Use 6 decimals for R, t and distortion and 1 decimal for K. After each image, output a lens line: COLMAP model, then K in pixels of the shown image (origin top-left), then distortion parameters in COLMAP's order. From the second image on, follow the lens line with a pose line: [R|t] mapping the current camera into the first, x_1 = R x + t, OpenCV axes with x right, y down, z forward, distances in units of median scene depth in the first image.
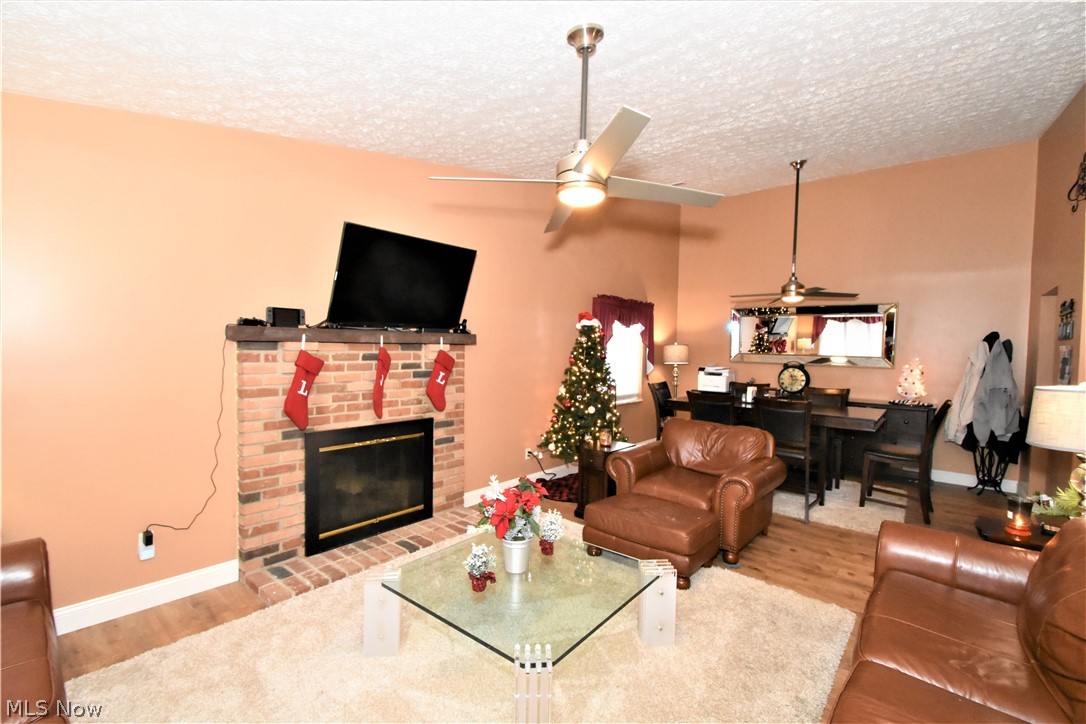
lens RADIAL K [[478.0, 0, 541.4], [0, 478.0, 364.8], [0, 0, 1]] dist [0.000012, -0.007001]
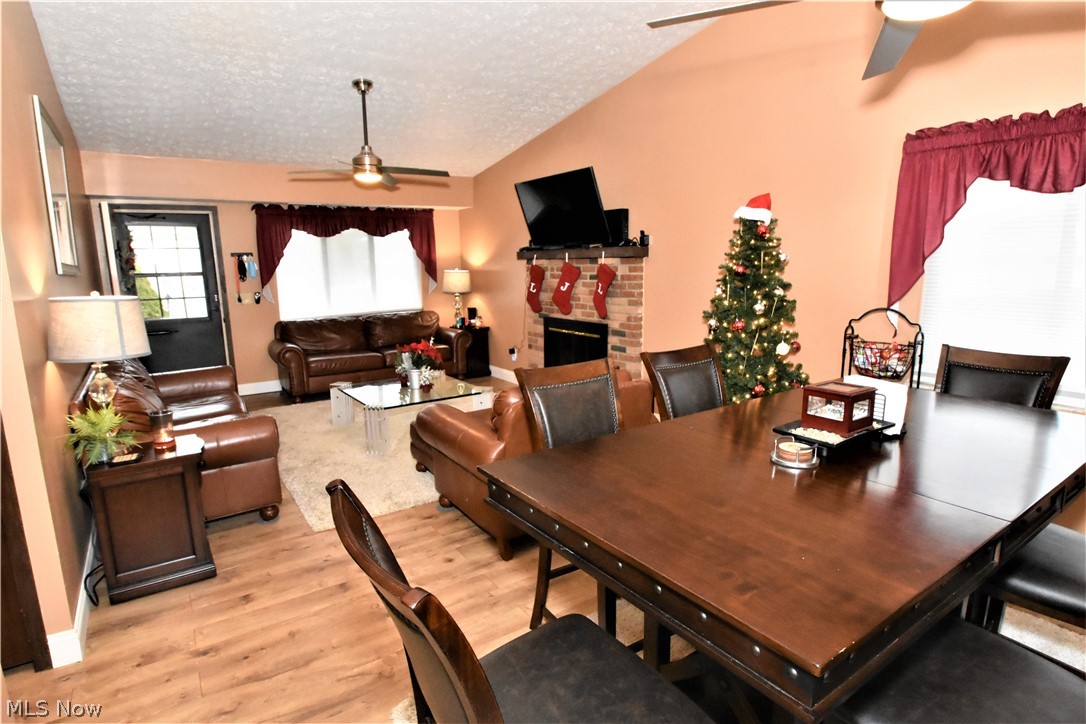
lens RADIAL K [[573.2, 0, 539.2], [0, 573.2, 361.9], [0, 0, 1]] dist [-0.004250, -0.001429]
pose [[-0.258833, 0.152676, -0.953780, 1.176098], [-0.028409, 0.985799, 0.165511, -0.022216], [0.965504, 0.069936, -0.250820, 1.255420]]
